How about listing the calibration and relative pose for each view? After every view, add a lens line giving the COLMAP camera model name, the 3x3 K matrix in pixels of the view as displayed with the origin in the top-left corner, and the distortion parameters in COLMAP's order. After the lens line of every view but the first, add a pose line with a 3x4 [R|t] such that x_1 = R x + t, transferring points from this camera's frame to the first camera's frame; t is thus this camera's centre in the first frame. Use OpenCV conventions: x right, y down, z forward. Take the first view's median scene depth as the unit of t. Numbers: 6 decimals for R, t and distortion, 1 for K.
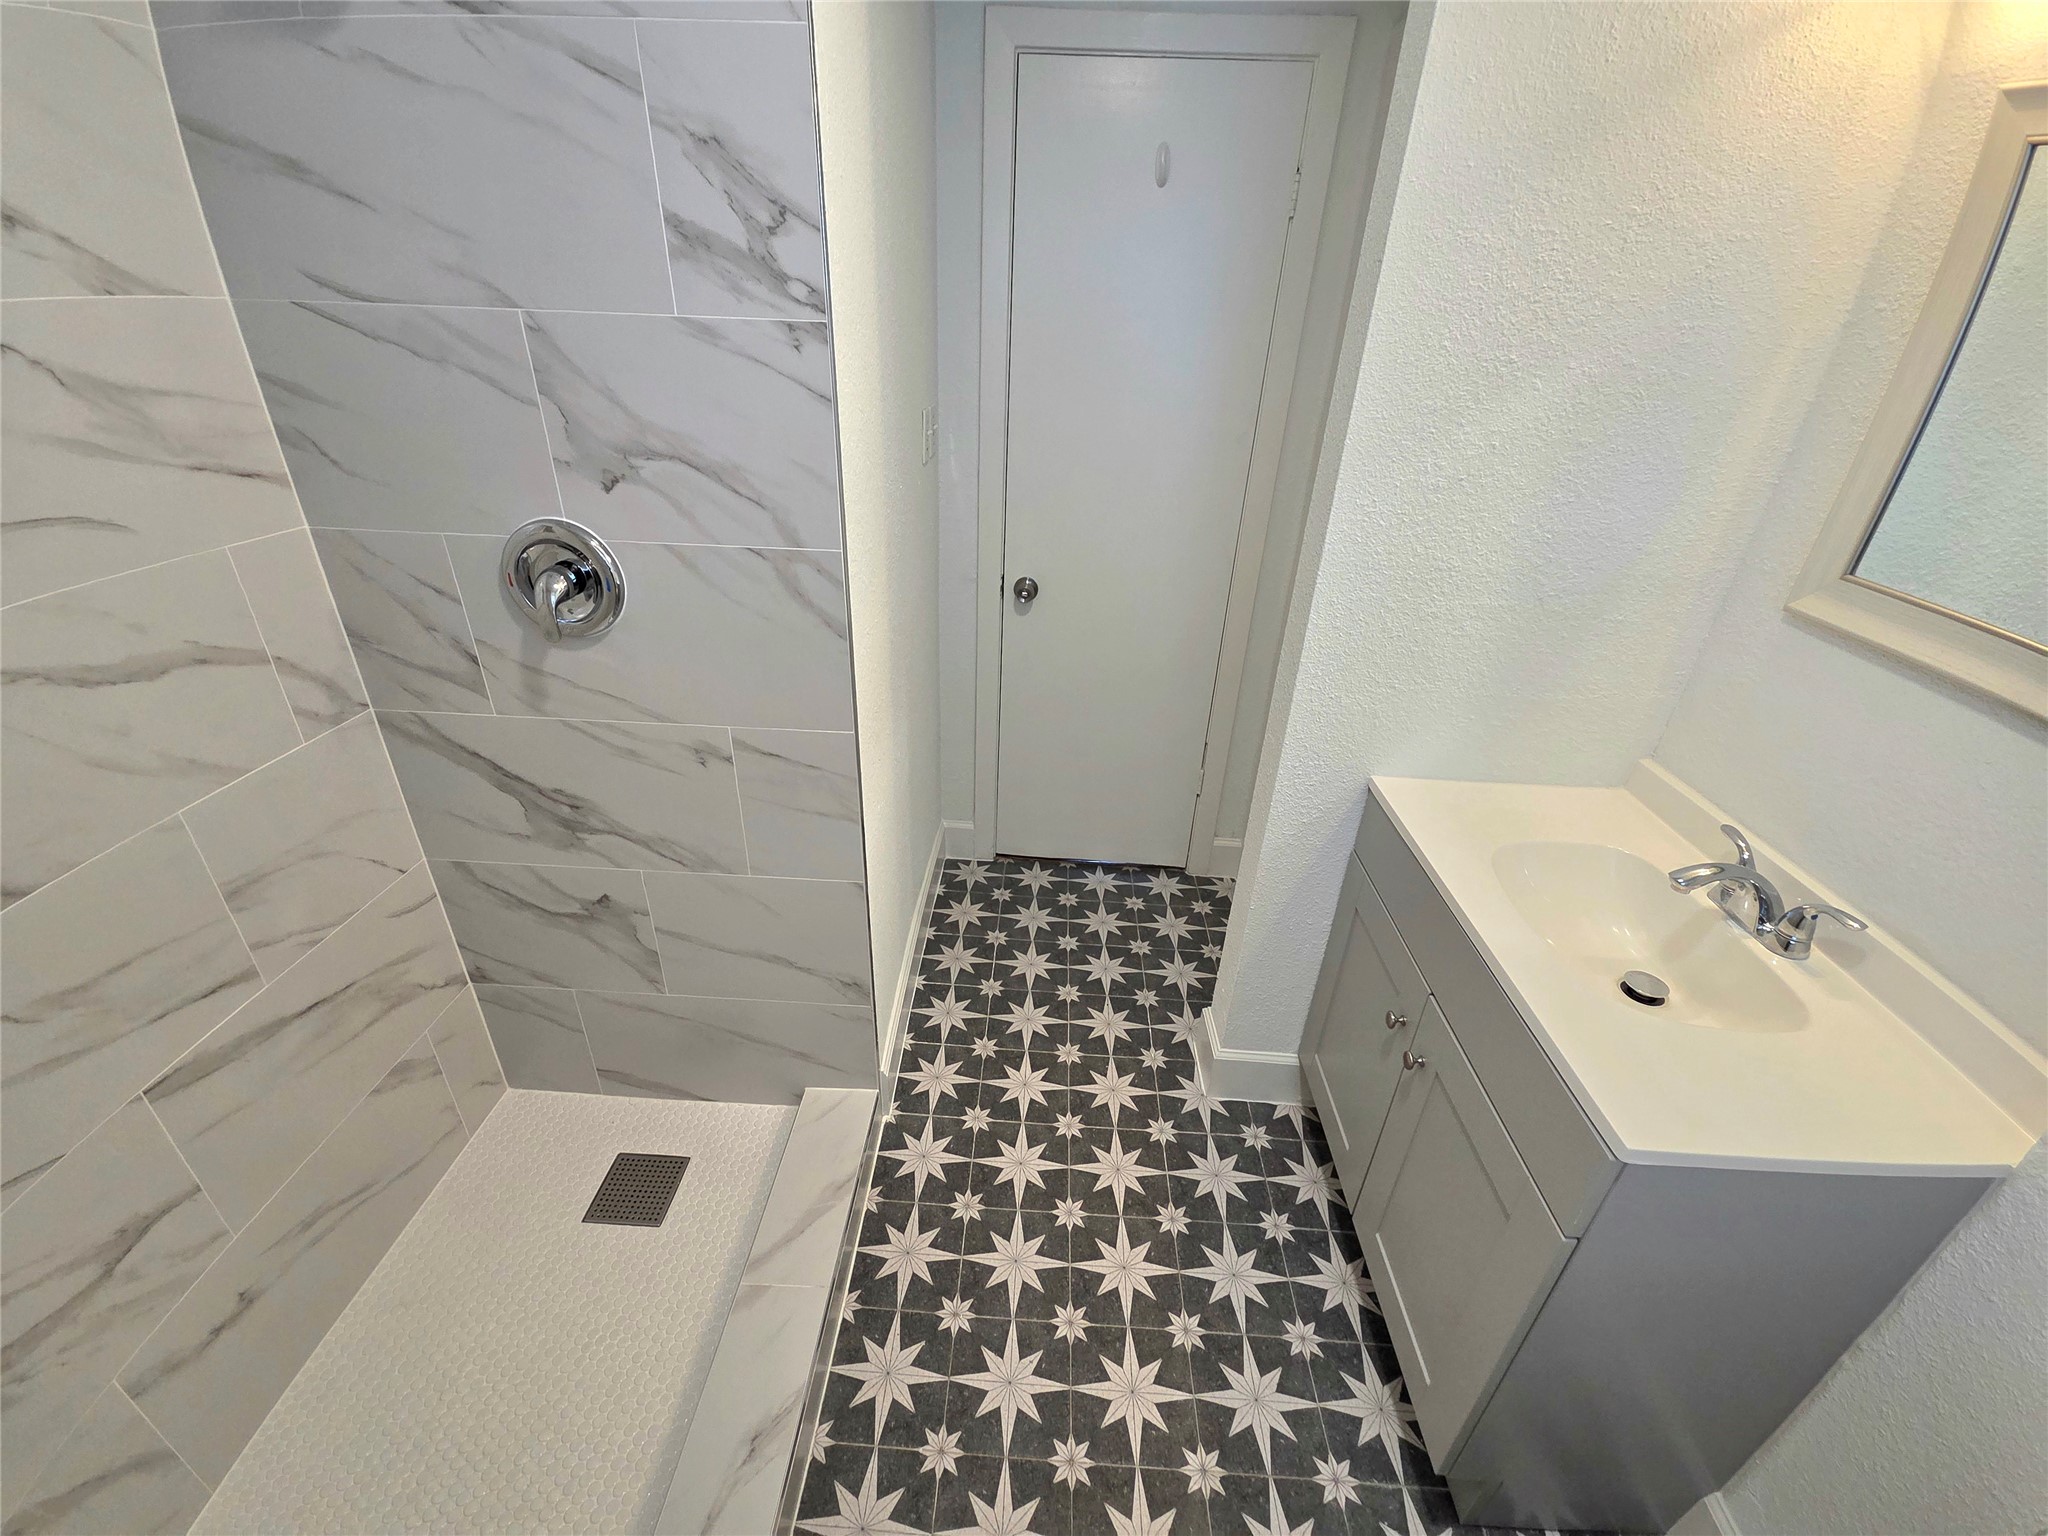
lens RADIAL K [[834.0, 0, 1016.5], [0, 834.0, 767.4], [0, 0, 1]] dist [0.010096, -0.005680]
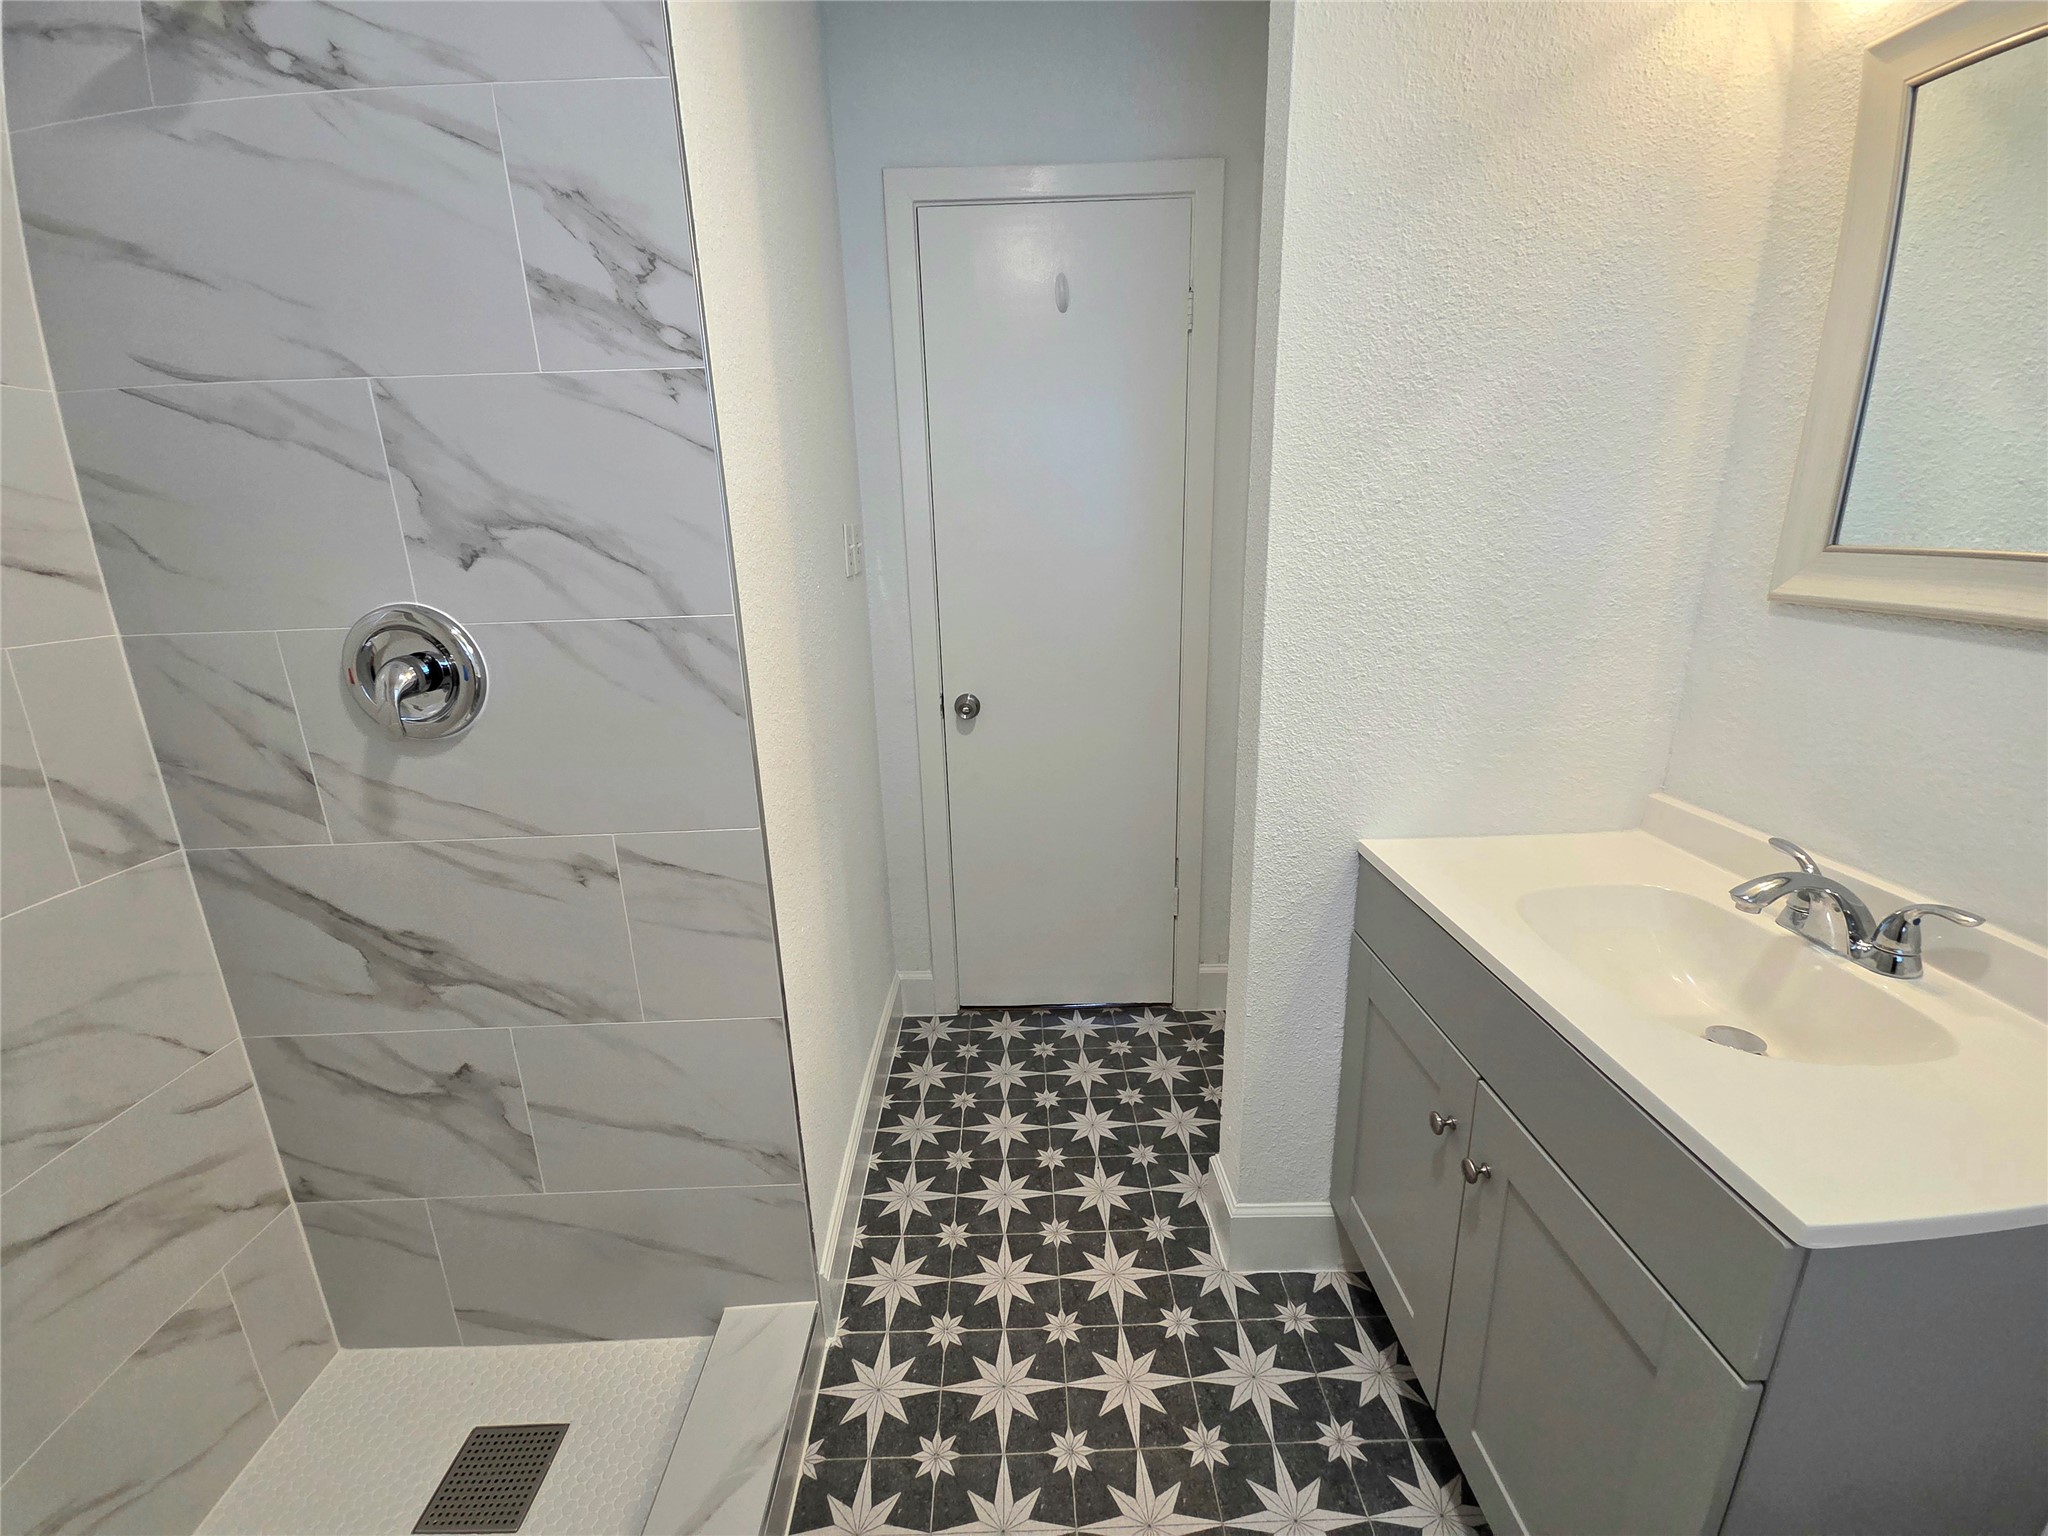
lens RADIAL K [[834.0, 0, 1016.5], [0, 834.0, 767.4], [0, 0, 1]] dist [0.010096, -0.005680]
pose [[0.996136, -0.077880, 0.040599, 0.034730], [0.084882, 0.972399, -0.217336, 0.097779], [-0.022553, 0.219942, 0.975252, 0.132475]]
